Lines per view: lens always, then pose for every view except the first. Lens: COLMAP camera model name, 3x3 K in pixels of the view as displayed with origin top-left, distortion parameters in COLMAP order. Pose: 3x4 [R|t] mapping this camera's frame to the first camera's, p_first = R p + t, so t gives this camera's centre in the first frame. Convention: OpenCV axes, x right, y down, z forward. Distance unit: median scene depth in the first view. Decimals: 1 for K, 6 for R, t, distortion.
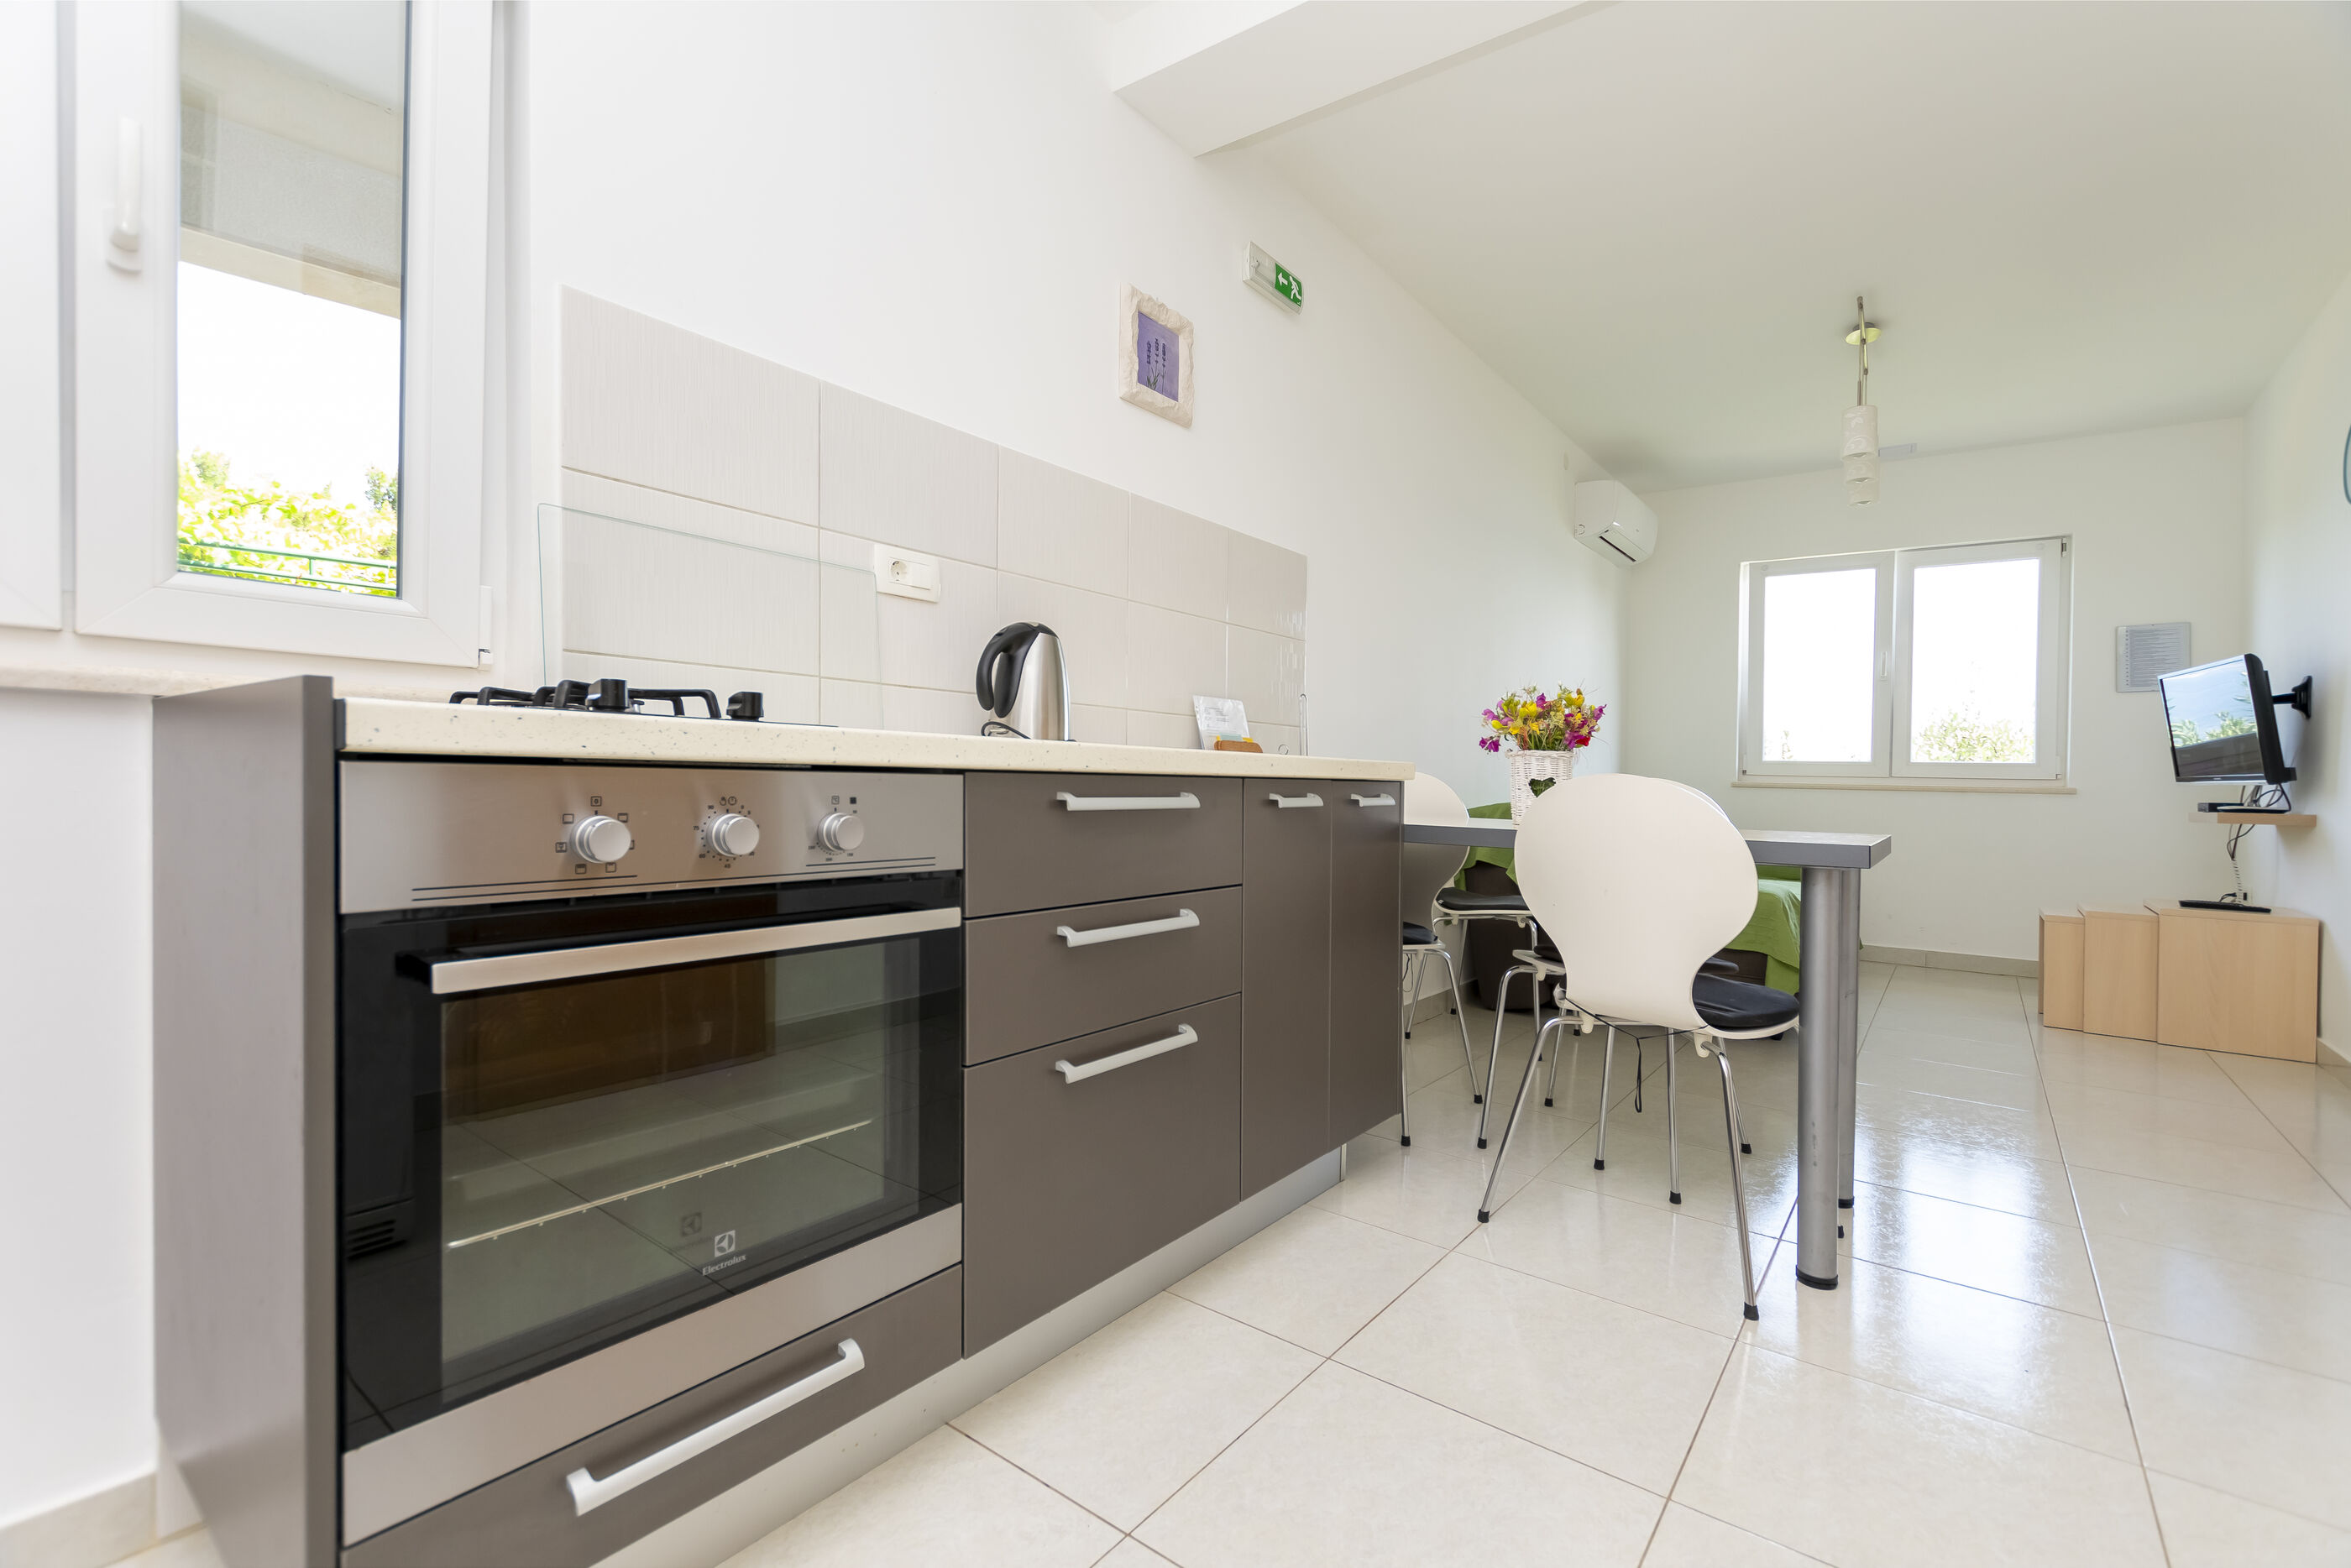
lens RADIAL K [[1015.4, 0, 1166.9], [0, 1015.4, 778.8], [0, 0, 1]] dist [0.001558, 0.000127]
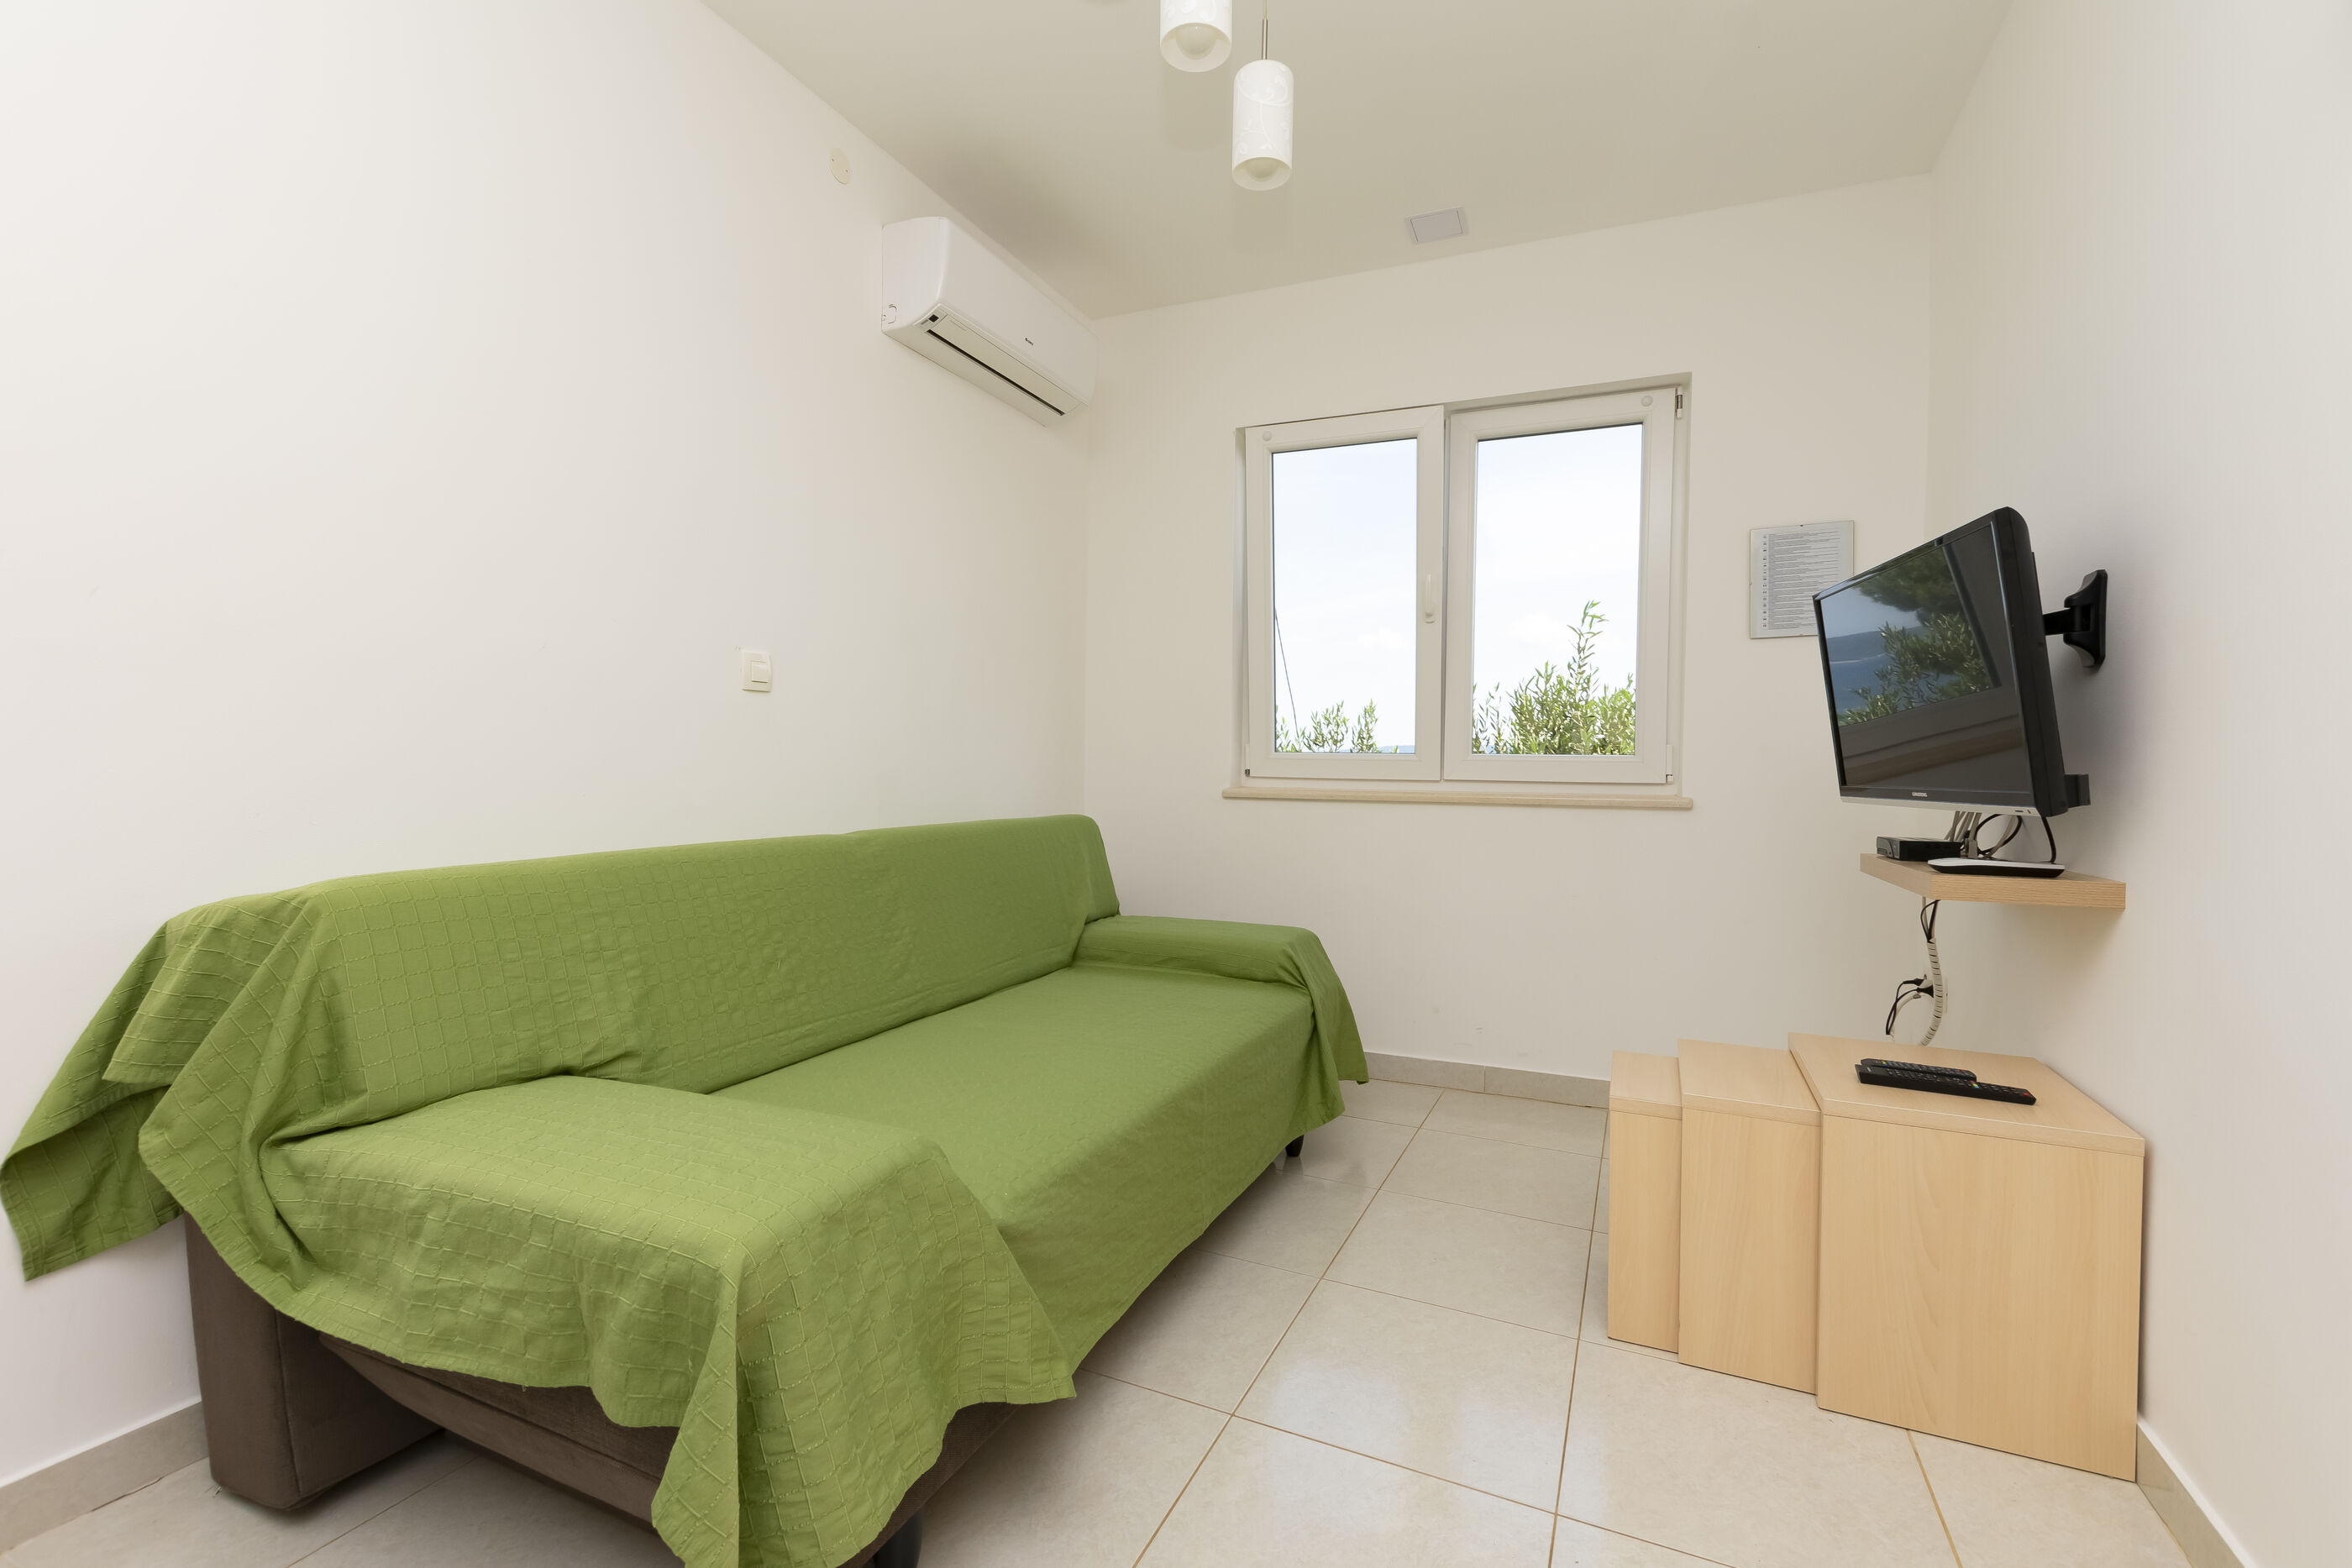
lens RADIAL K [[1015.9, 0, 1184.6], [0, 1015.9, 794.3], [0, 0, 1]] dist [0.001558, 0.000127]
pose [[0.971197, -0.014278, 0.237850, 0.562530], [0.007886, 0.999582, 0.027804, -0.016039], [-0.238147, -0.025127, 0.970904, 0.597278]]
